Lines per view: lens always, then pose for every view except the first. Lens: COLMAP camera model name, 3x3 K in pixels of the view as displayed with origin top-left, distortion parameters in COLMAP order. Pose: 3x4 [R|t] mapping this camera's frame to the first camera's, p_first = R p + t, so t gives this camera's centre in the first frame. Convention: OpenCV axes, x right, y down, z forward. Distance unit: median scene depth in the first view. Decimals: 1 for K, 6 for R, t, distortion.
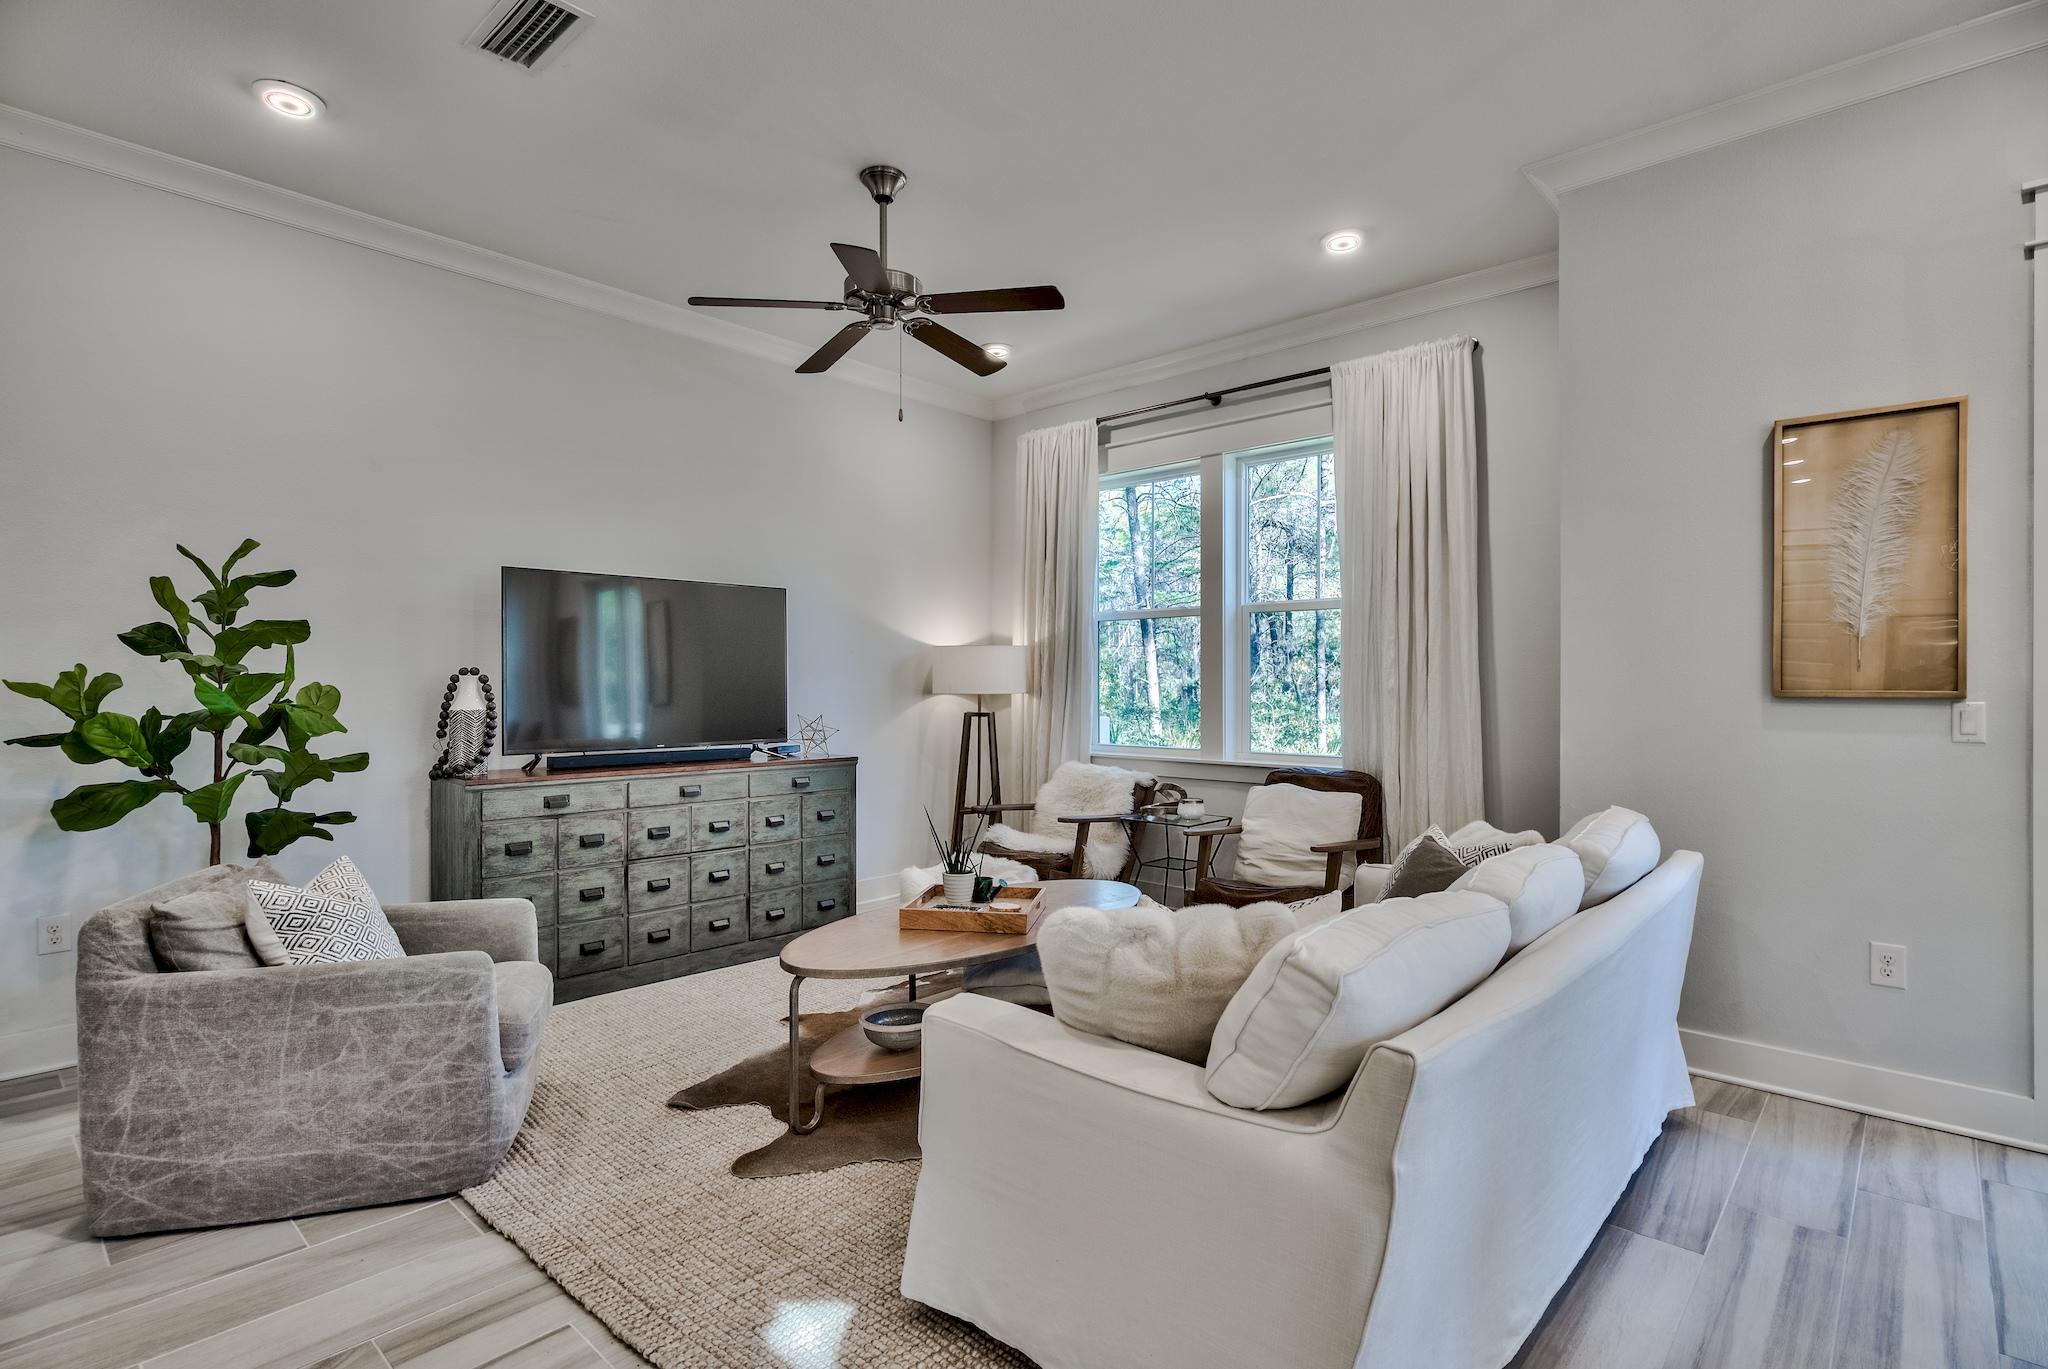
lens RADIAL K [[1009.1, 0, 999.1], [0, 1009.1, 685.5], [0, 0, 1]] dist [-0.004715, 0.000285]
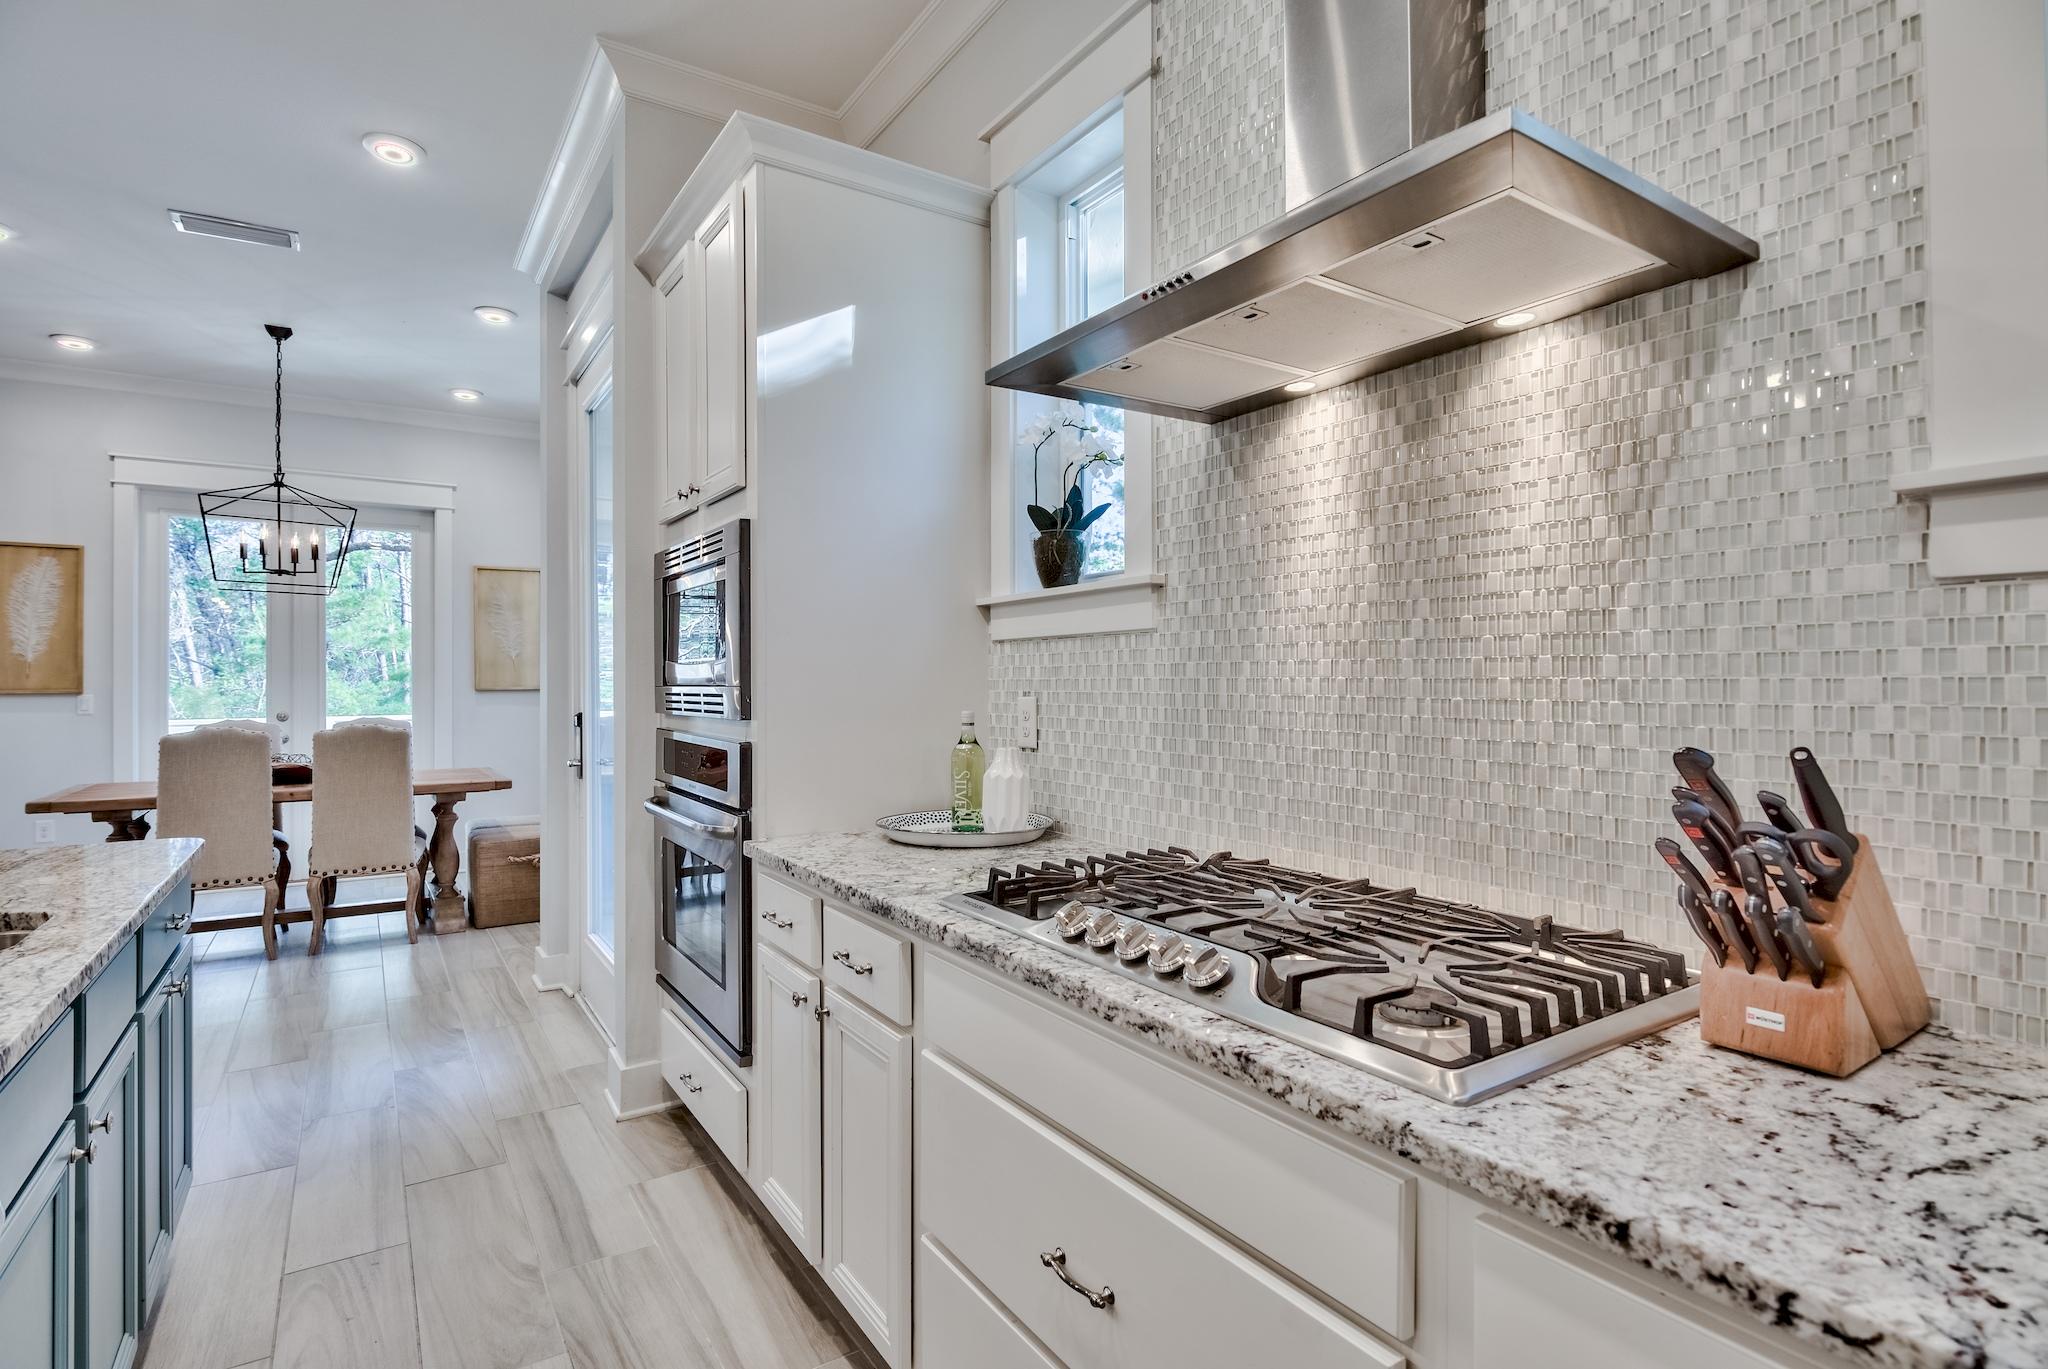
lens RADIAL K [[1009.1, 0, 1027.1], [0, 1009.1, 672.7], [0, 0, 1]] dist [-0.004715, 0.000285]
pose [[0.225348, 0.008889, 0.974238, -0.394588], [0.005067, 0.999934, -0.010295, 0.000988], [-0.974265, 0.007256, 0.225288, -0.895747]]
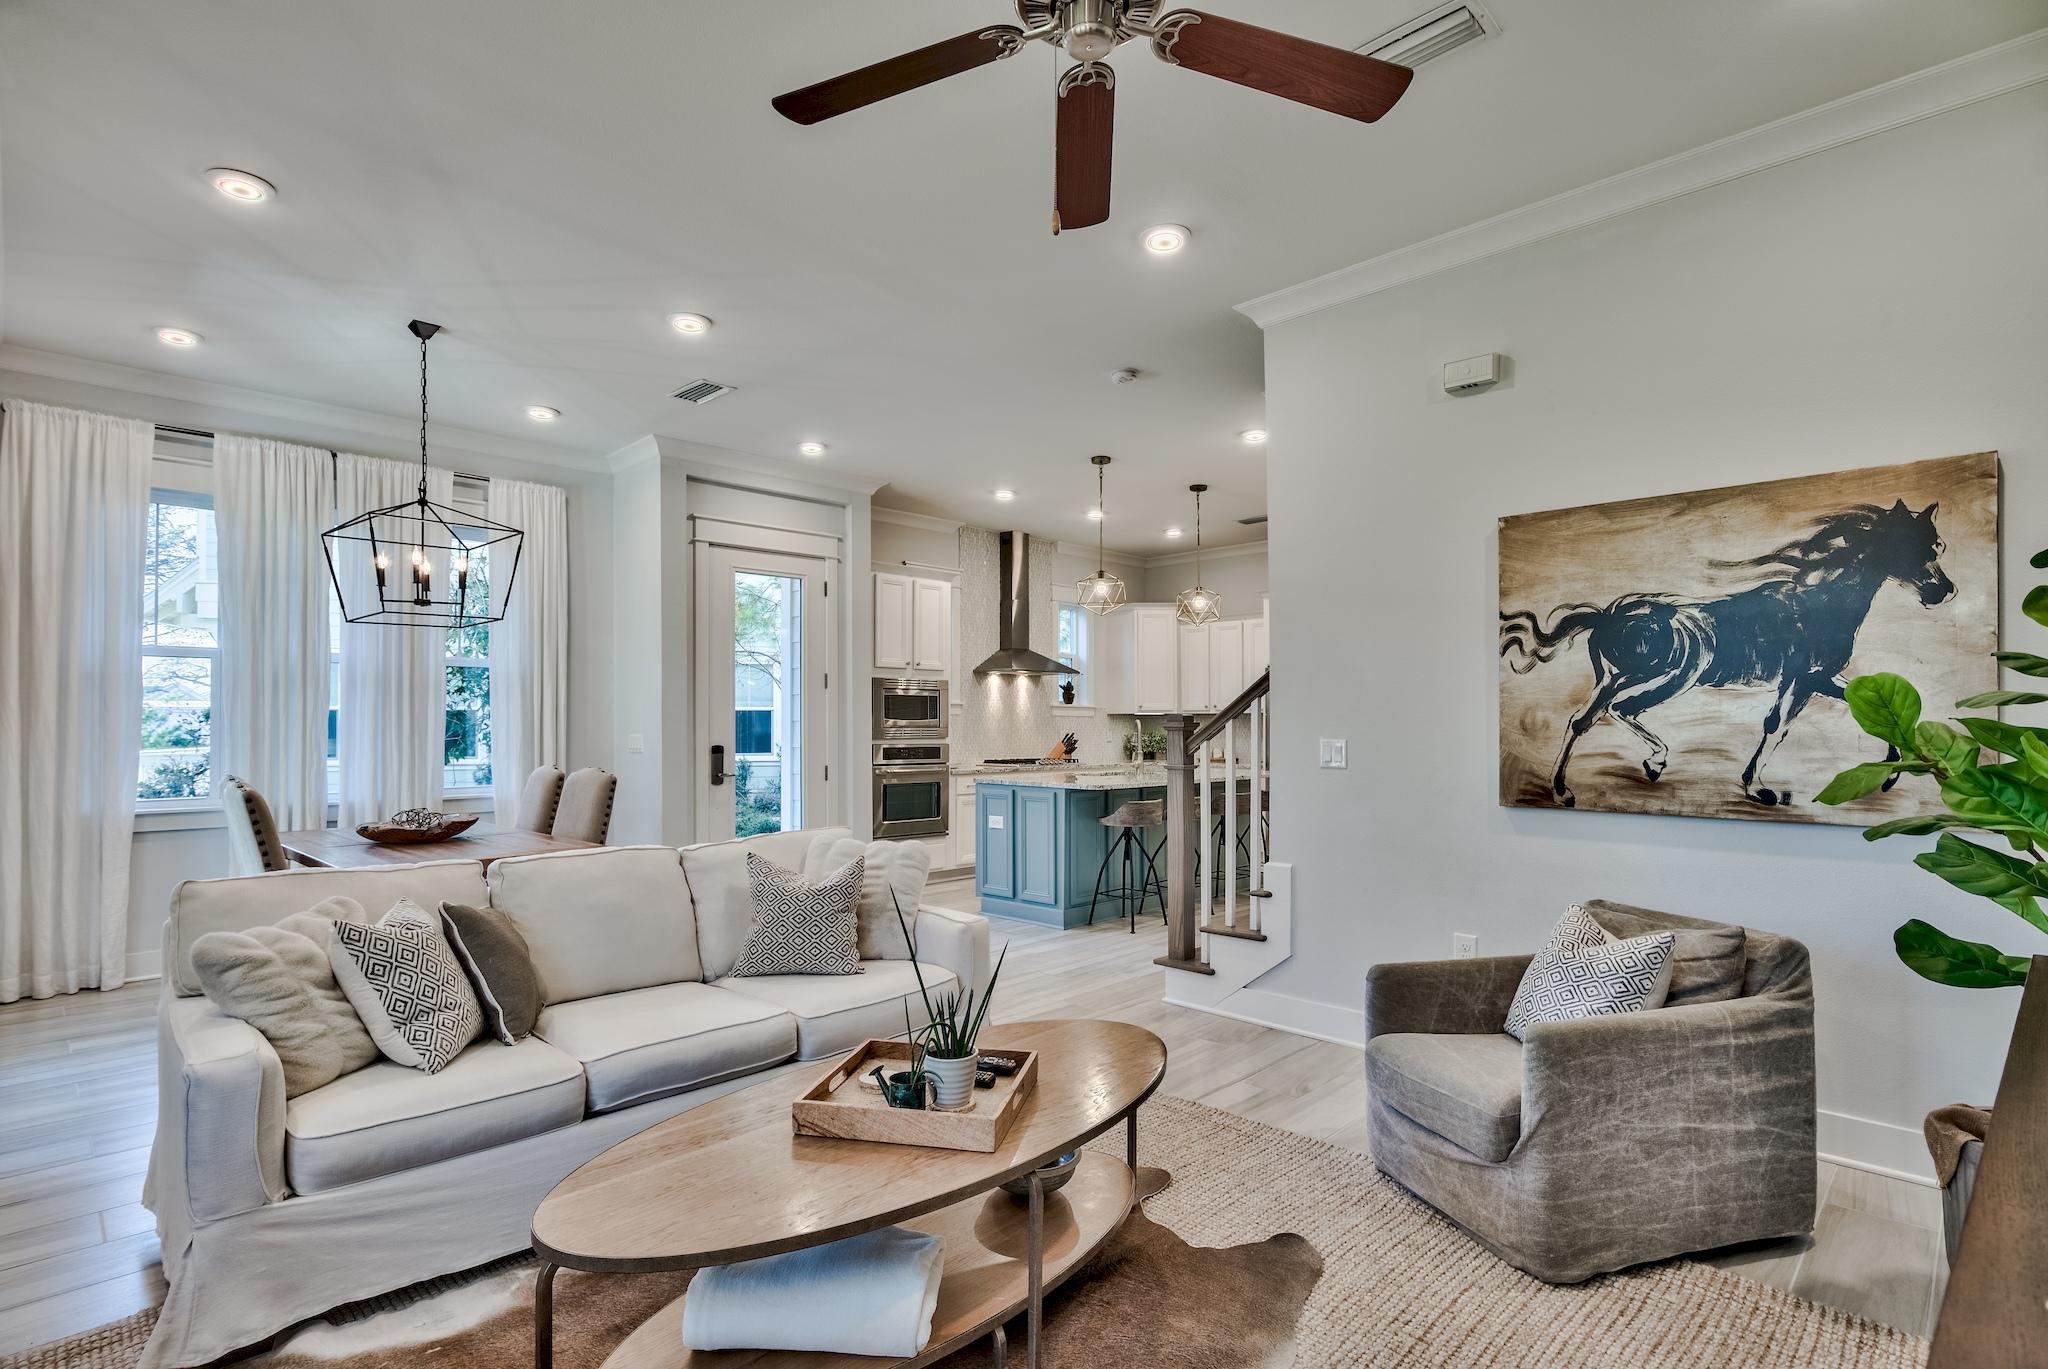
lens RADIAL K [[1009.1, 0, 1013.5], [0, 1009.1, 698.0], [0, 0, 1]] dist [-0.004715, 0.000285]
pose [[-0.999698, 0.004597, 0.024124, -0.074345], [0.004038, 0.999724, -0.023164, -0.009876], [-0.024223, -0.023060, -0.999441, 1.287969]]
